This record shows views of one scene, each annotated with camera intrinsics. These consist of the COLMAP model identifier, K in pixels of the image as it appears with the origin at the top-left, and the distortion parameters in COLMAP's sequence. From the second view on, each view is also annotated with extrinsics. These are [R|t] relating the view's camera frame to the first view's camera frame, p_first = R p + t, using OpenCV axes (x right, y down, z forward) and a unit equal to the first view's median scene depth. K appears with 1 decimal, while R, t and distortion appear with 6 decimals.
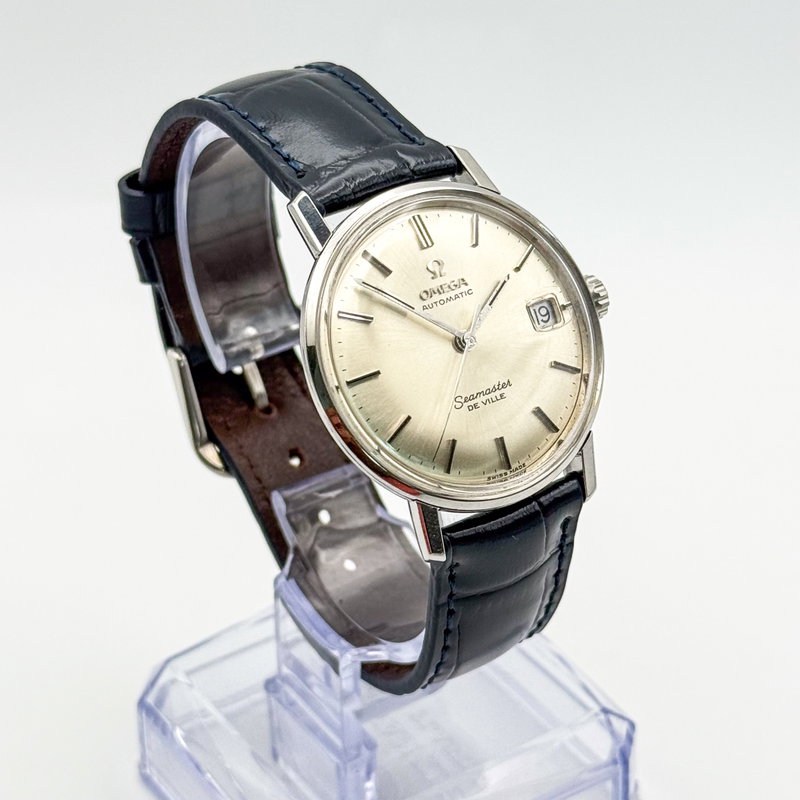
lens RADIAL K [[2268.7, 0, 399.8], [0, 2268.7, 394.7], [0, 0, 1]] dist [0.060700, 0.000000]
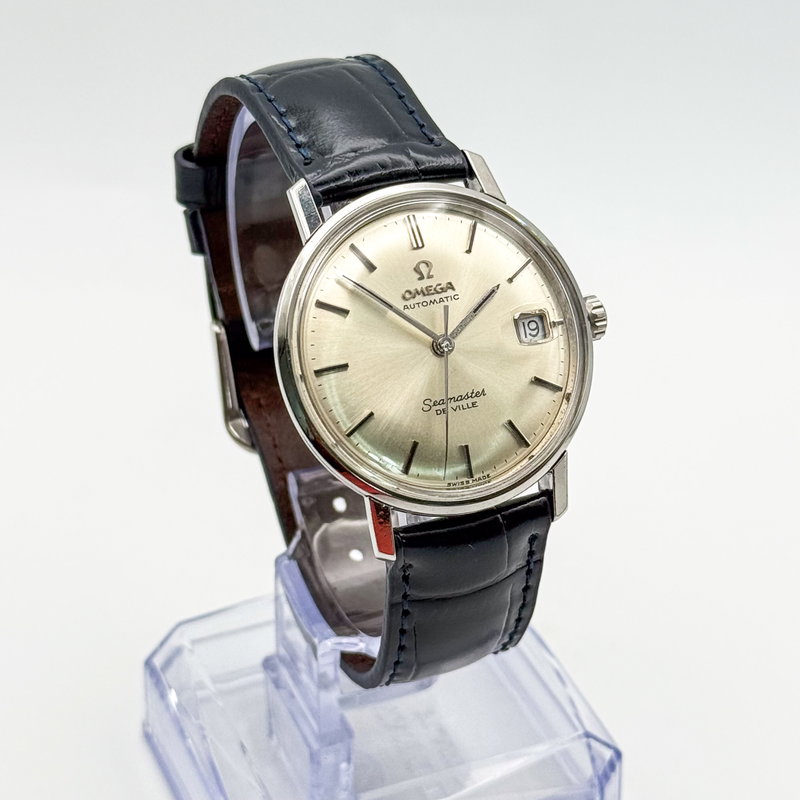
lens RADIAL K [[2268.7, 0, 399.9], [0, 2268.7, 404.1], [0, 0, 1]] dist [0.060700, 0.000000]
pose [[0.982742, 0.122686, -0.138444, 0.143698], [-0.121716, 0.992444, 0.015480, -0.010503], [0.139297, 0.001638, 0.990249, 0.006643]]
